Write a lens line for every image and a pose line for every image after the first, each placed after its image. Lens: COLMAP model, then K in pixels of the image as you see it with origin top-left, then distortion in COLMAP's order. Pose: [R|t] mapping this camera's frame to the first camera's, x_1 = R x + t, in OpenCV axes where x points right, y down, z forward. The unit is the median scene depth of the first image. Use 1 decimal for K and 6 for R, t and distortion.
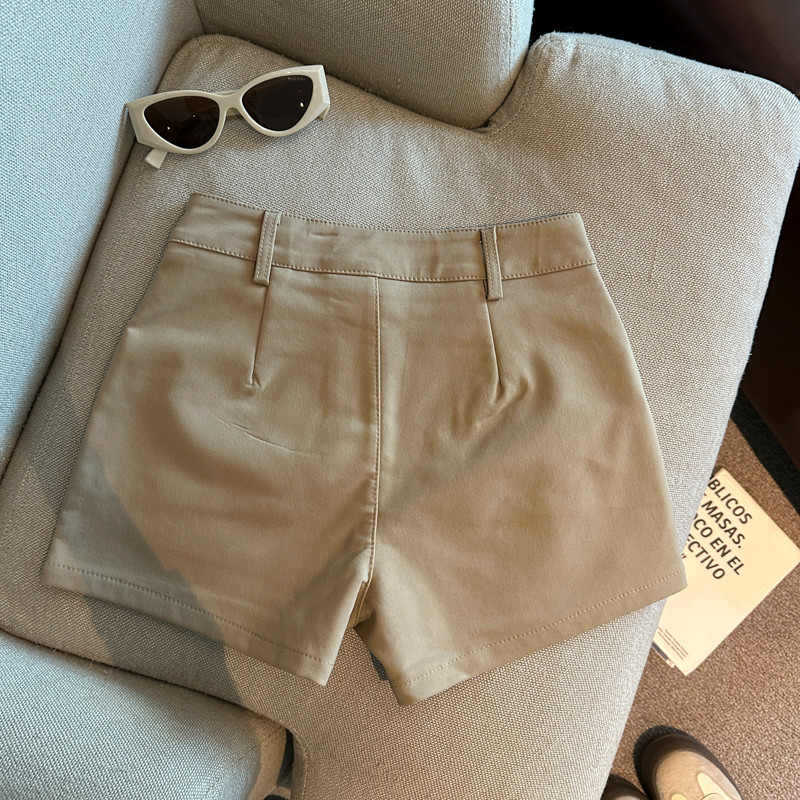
lens RADIAL K [[757.4, 0, 399.7], [0, 757.4, 402.2], [0, 0, 1]] dist [-0.020387, 0.000000]
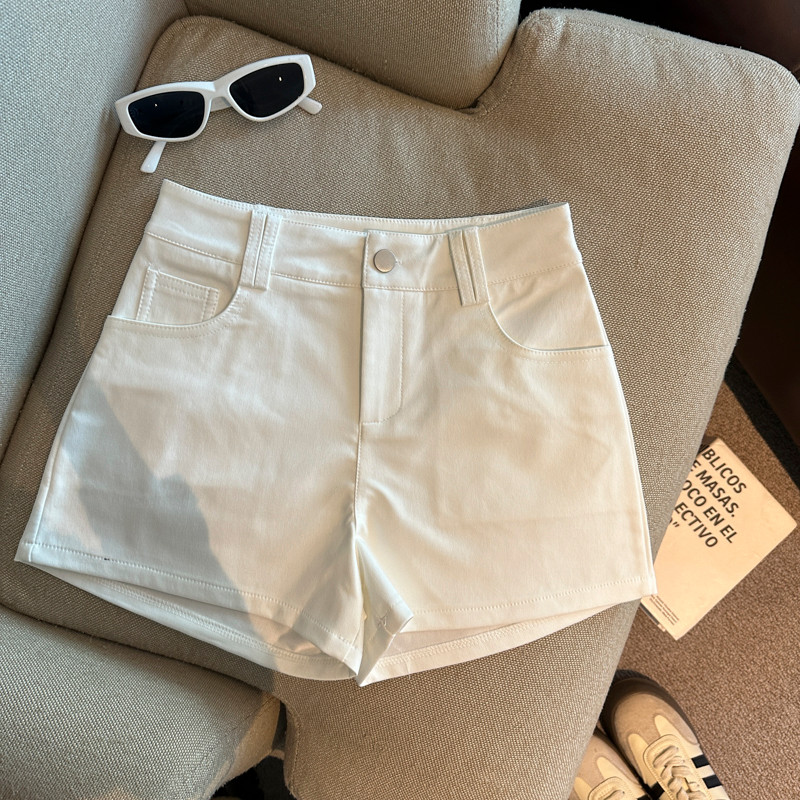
lens RADIAL K [[757.4, 0, 396.6], [0, 757.4, 398.3], [0, 0, 1]] dist [-0.020387, 0.000000]
pose [[0.999755, 0.000225, -0.022134, 0.036105], [0.001247, 0.997786, 0.066492, -0.052906], [0.022100, -0.066503, 0.997541, -0.012662]]
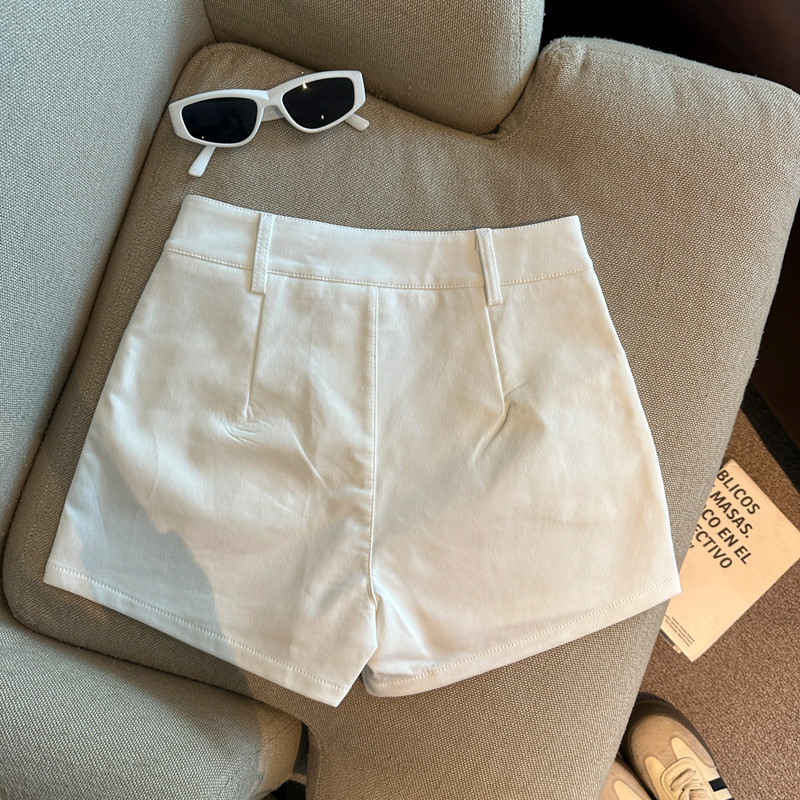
lens RADIAL K [[757.4, 0, 403.9], [0, 757.4, 401.3], [0, 0, 1]] dist [-0.020387, 0.000000]
pose [[0.999902, -0.000817, -0.013971, 0.005789], [0.001369, 0.999218, 0.039528, -0.049527], [0.013928, -0.039543, 0.999121, -0.020696]]
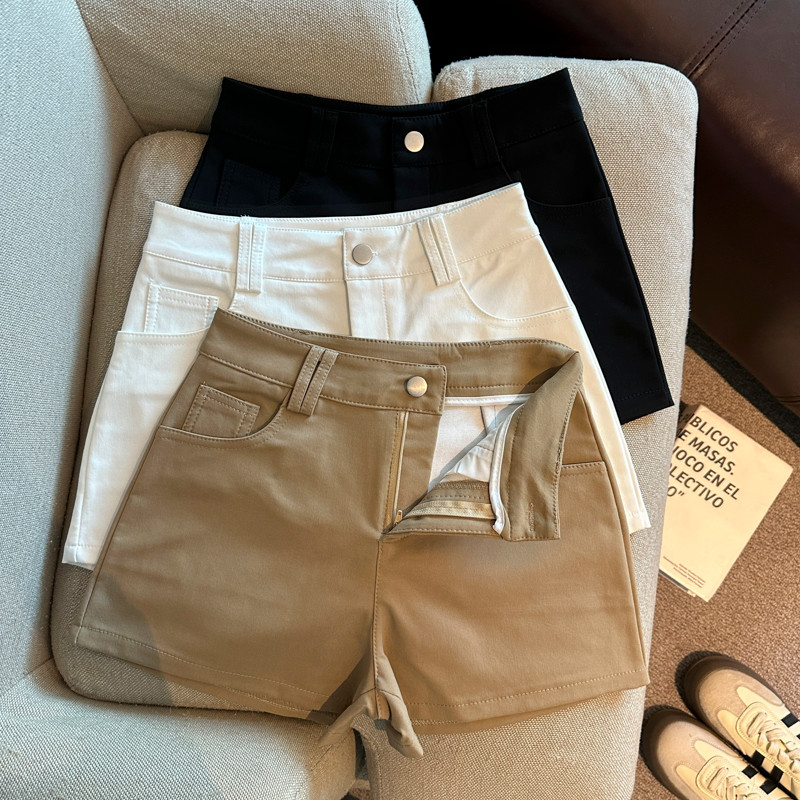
lens RADIAL K [[757.4, 0, 394.9], [0, 757.4, 401.7], [0, 0, 1]] dist [-0.020387, 0.000000]
pose [[0.976350, -0.215990, -0.009392, 0.026767], [0.216126, 0.976212, 0.017309, -0.047650], [0.005430, -0.018930, 0.999806, -0.112572]]
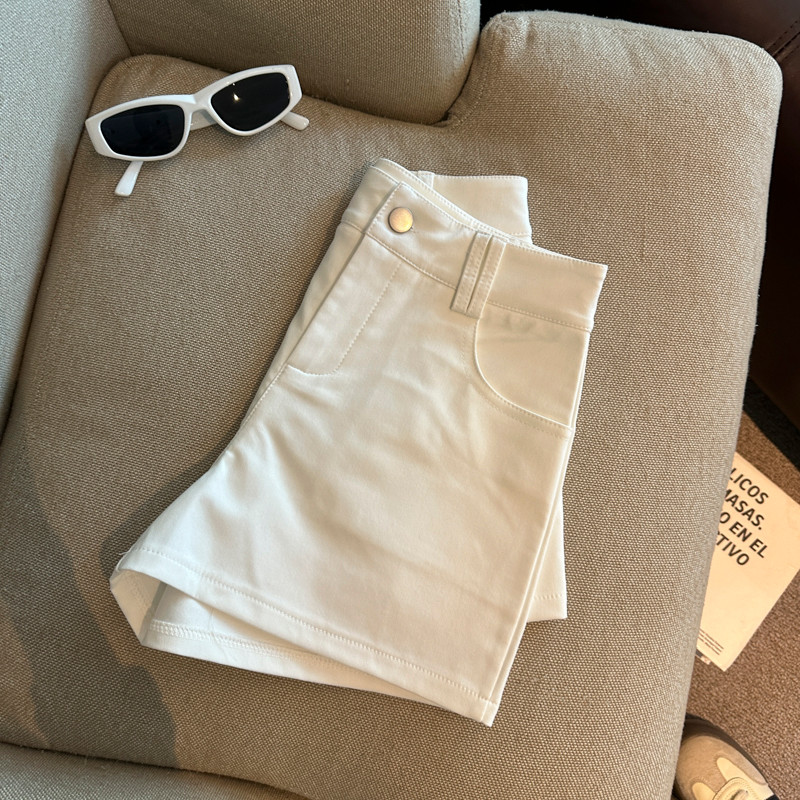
lens RADIAL K [[757.4, 0, 404.5], [0, 757.4, 396.4], [0, 0, 1]] dist [-0.020387, 0.000000]
pose [[0.991367, -0.126811, 0.033321, -0.011174], [0.127874, 0.991275, -0.031975, -0.002181], [-0.028976, 0.035960, 0.998933, 0.083361]]
